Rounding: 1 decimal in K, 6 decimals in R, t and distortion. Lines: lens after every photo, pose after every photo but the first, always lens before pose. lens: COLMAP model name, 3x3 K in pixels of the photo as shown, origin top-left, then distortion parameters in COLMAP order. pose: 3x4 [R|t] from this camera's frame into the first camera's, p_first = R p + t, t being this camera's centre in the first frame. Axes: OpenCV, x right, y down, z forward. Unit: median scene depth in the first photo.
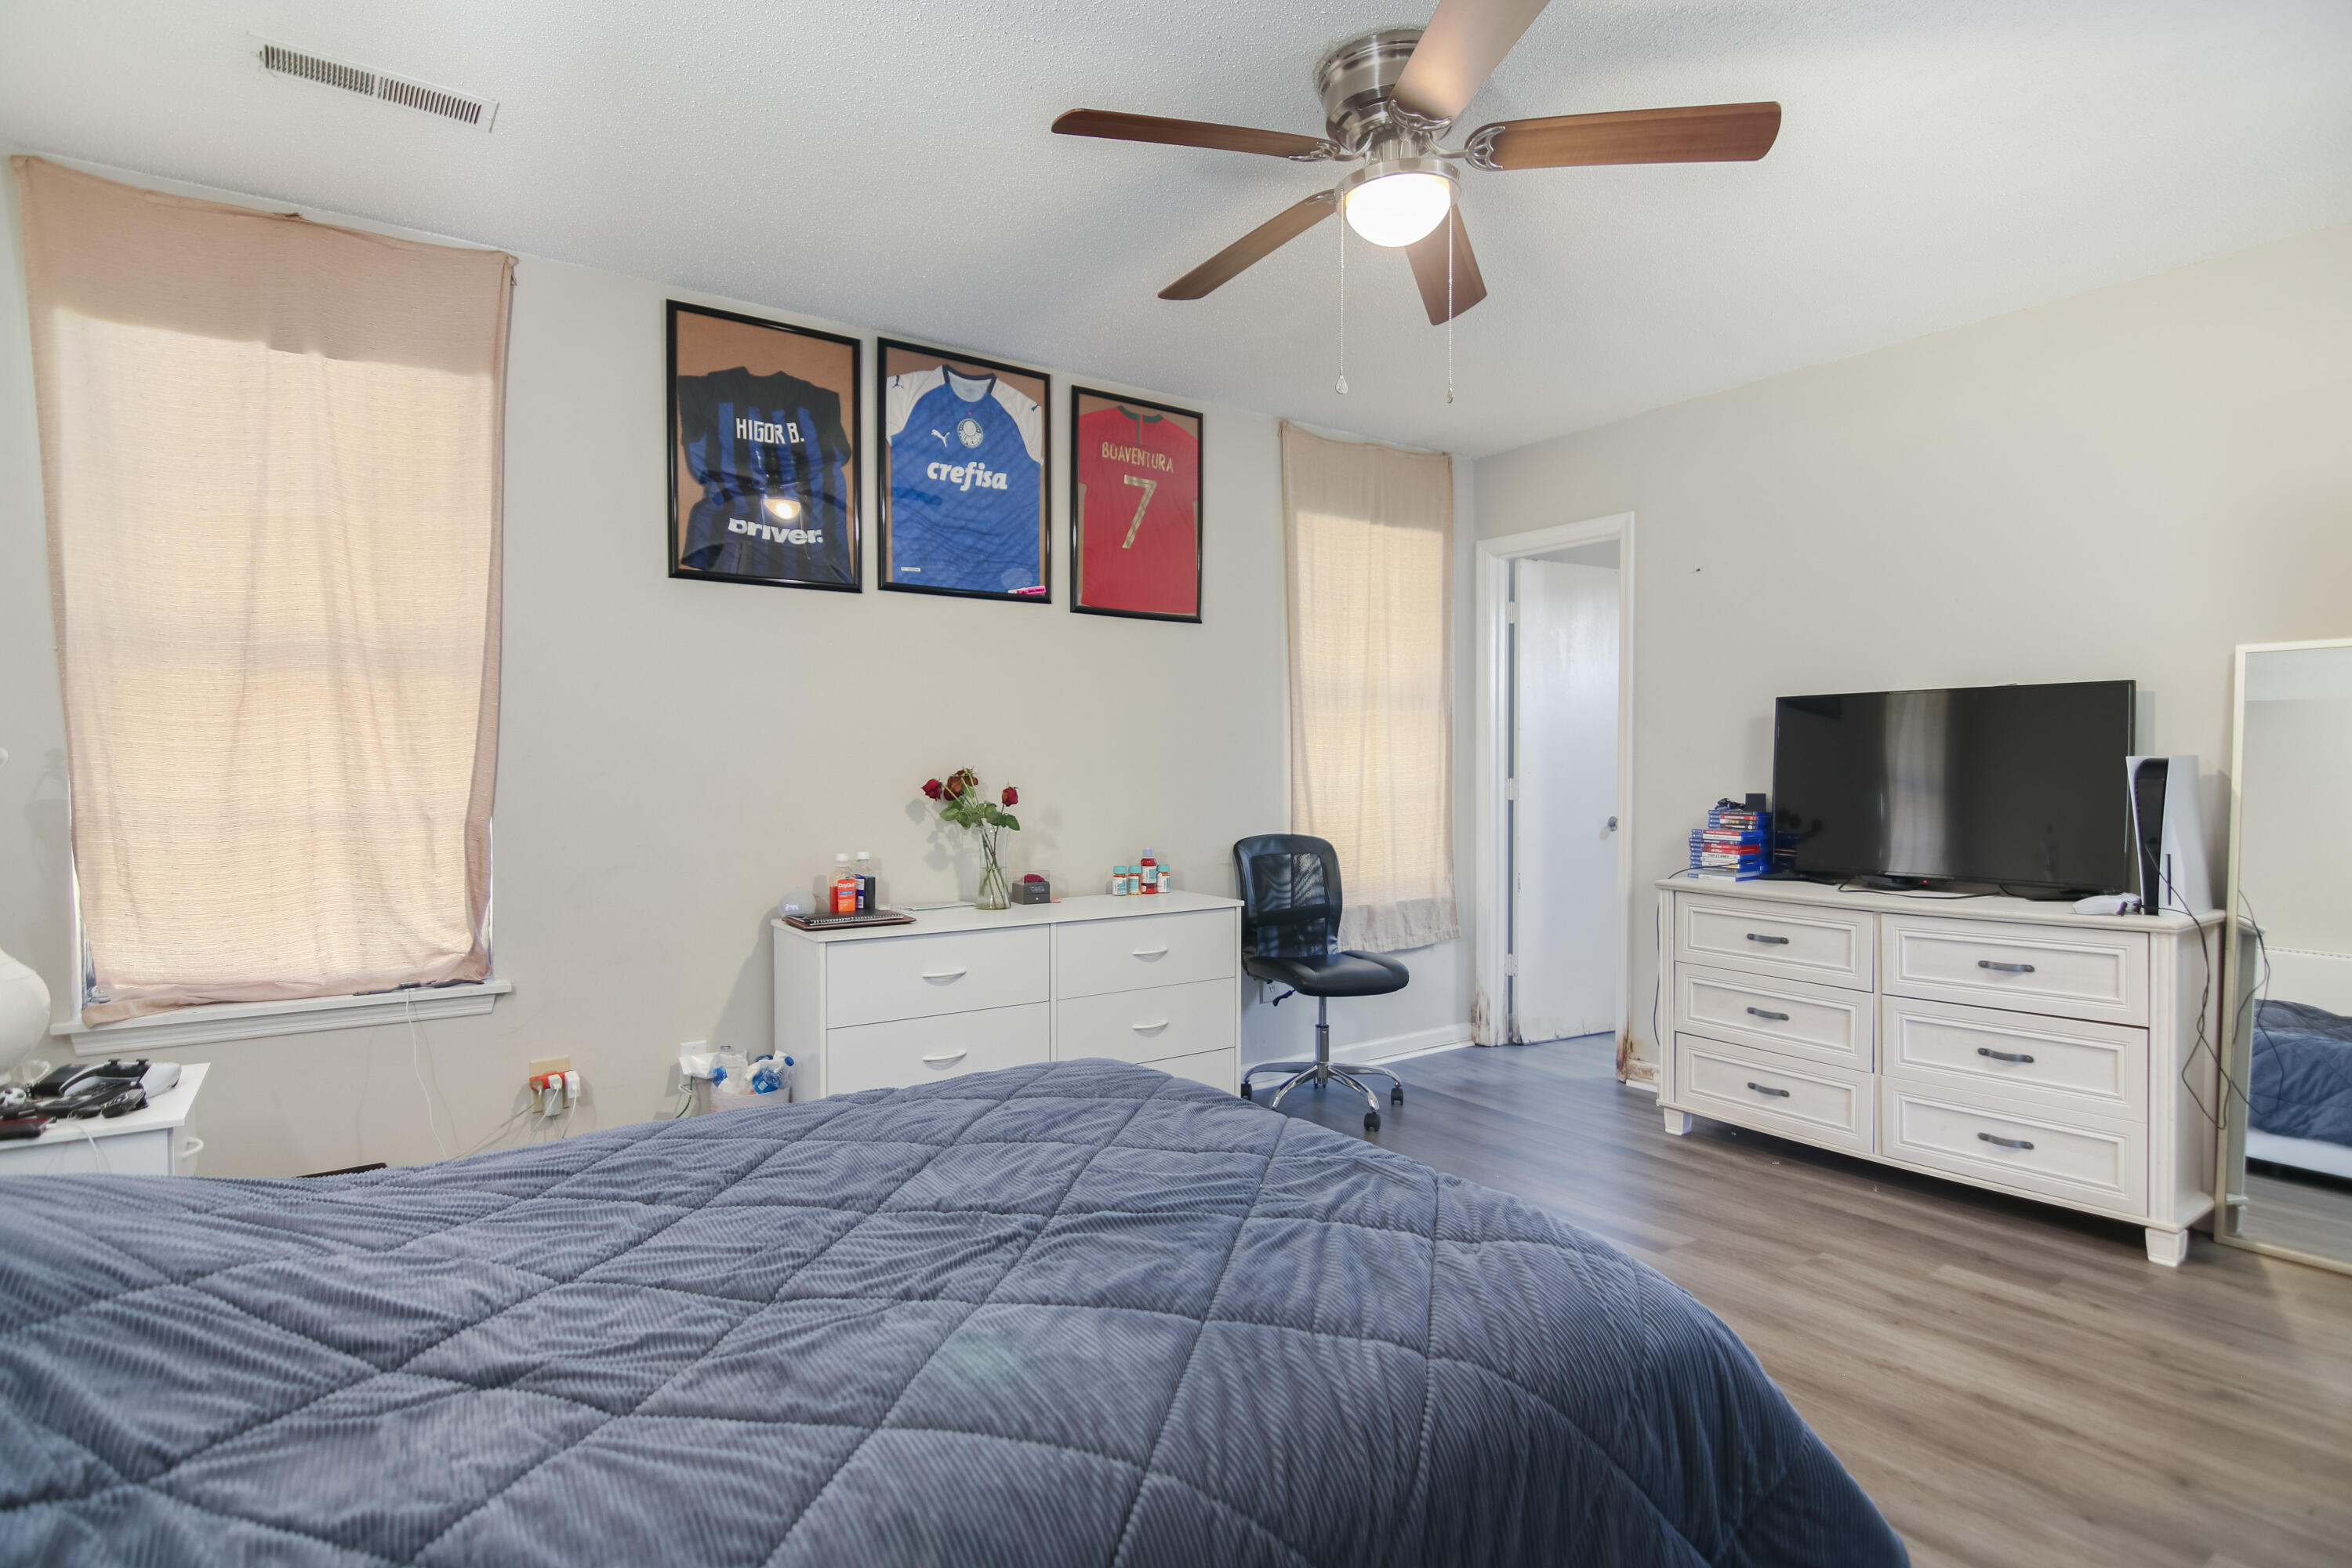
lens RADIAL K [[1221.7, 0, 1171.8], [0, 1221.7, 789.5], [0, 0, 1]] dist [-0.002135, -0.003611]
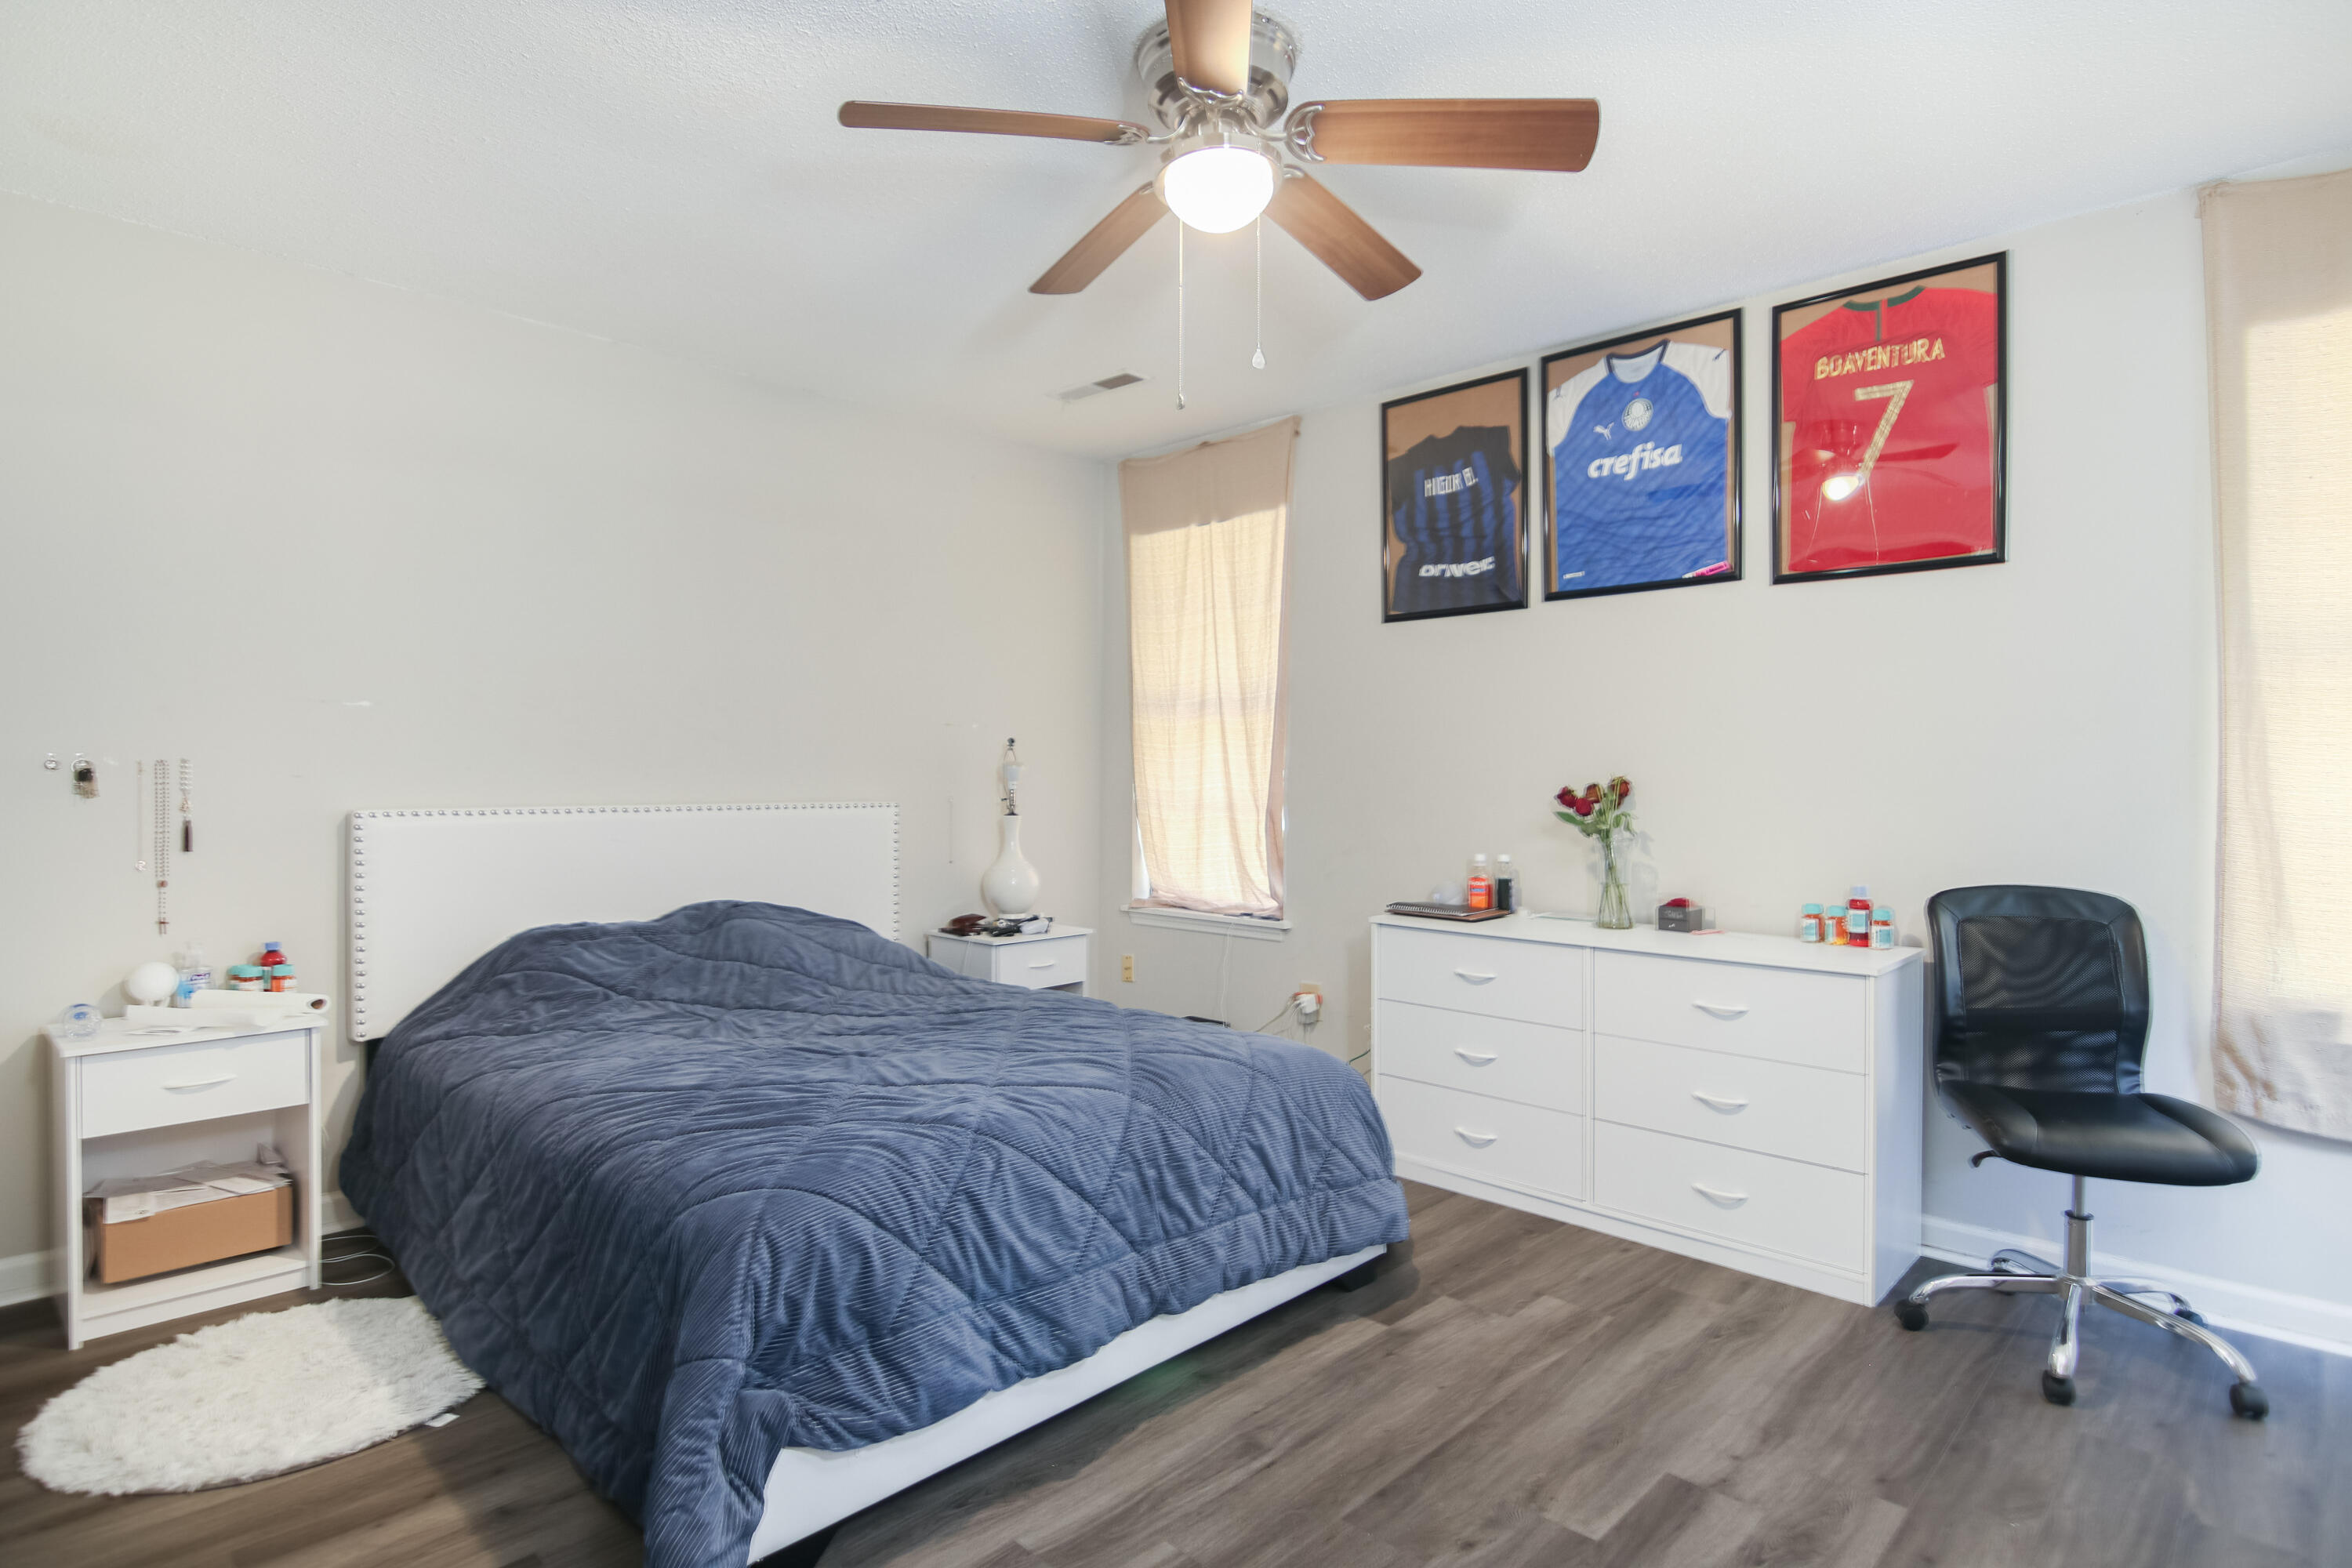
lens RADIAL K [[1221.7, 0, 1177.1], [0, 1221.7, 780.0], [0, 0, 1]] dist [-0.002135, -0.003611]
pose [[0.179114, 0.007091, -0.983803, 0.688746], [-0.020455, 0.999785, 0.003482, -0.010584], [0.983616, 0.019500, 0.179220, 0.496664]]
